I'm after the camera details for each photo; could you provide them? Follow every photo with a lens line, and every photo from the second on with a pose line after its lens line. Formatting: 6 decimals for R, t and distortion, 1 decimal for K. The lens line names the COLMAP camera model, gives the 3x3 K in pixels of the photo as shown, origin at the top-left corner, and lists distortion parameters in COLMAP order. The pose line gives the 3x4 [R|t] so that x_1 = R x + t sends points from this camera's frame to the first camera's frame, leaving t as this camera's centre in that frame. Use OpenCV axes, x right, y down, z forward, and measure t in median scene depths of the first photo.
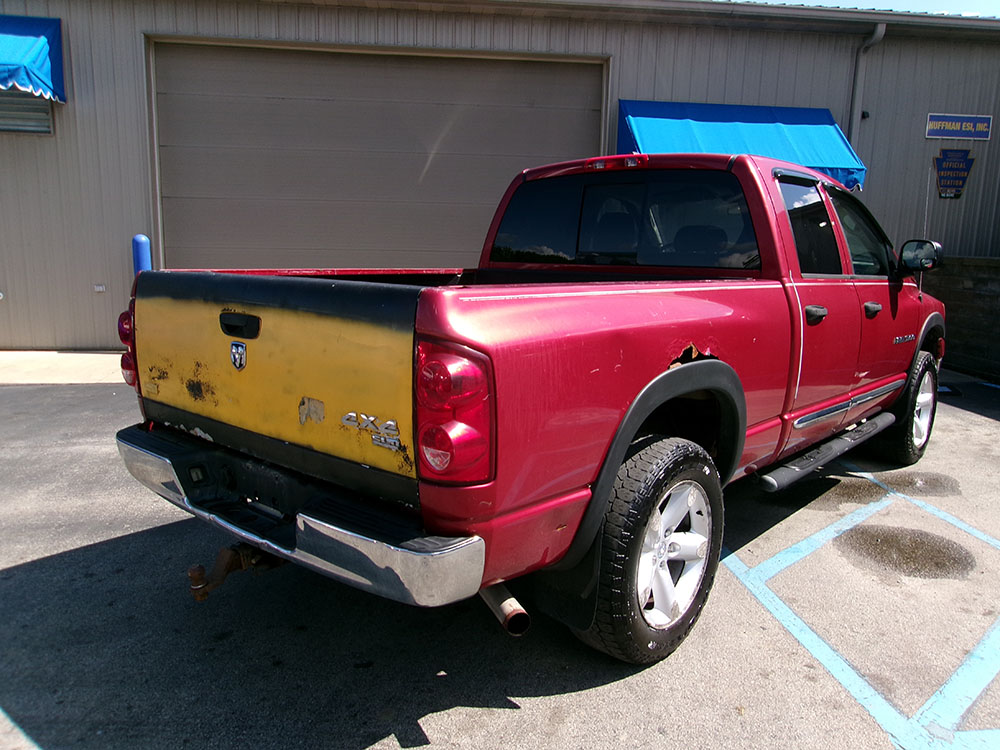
lens RADIAL K [[782.7, 0, 500.1], [0, 782.7, 379.3], [0, 0, 1]] dist [-0.010250, 0.004409]
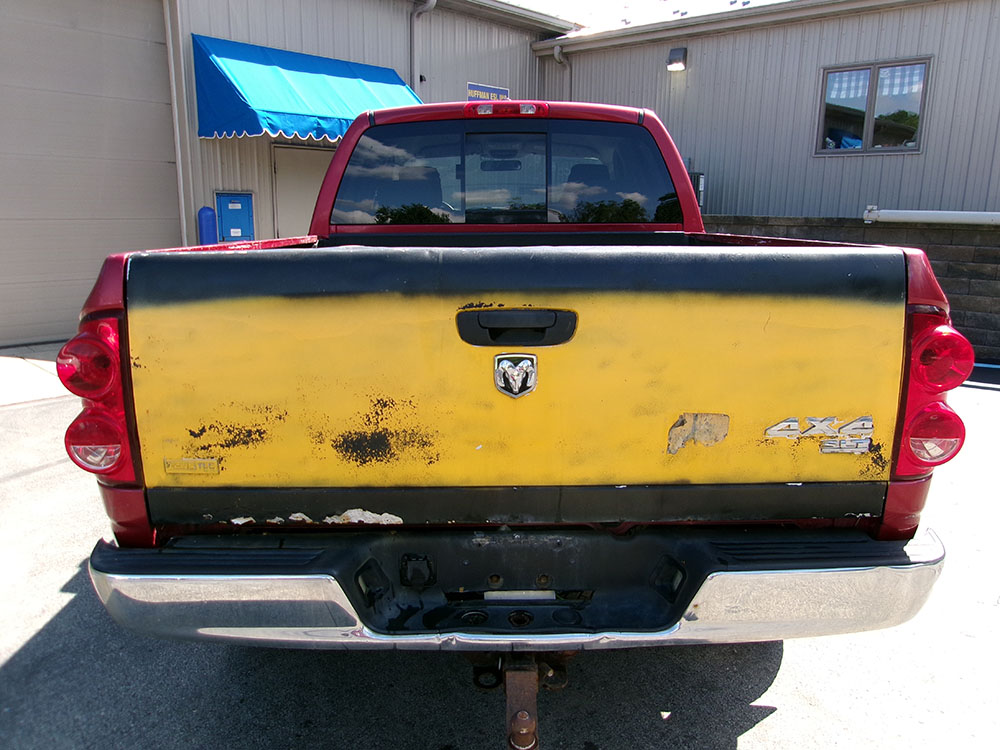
lens RADIAL K [[779.0, 0, 500.0], [0, 779.0, 375.0], [0, 0, 1]] dist [-0.005166, 0.007098]
pose [[0.744066, -0.156020, 0.649634, -0.246453], [0.128299, 0.987621, 0.090244, -0.029025], [-0.655672, 0.016200, 0.754872, 0.171970]]
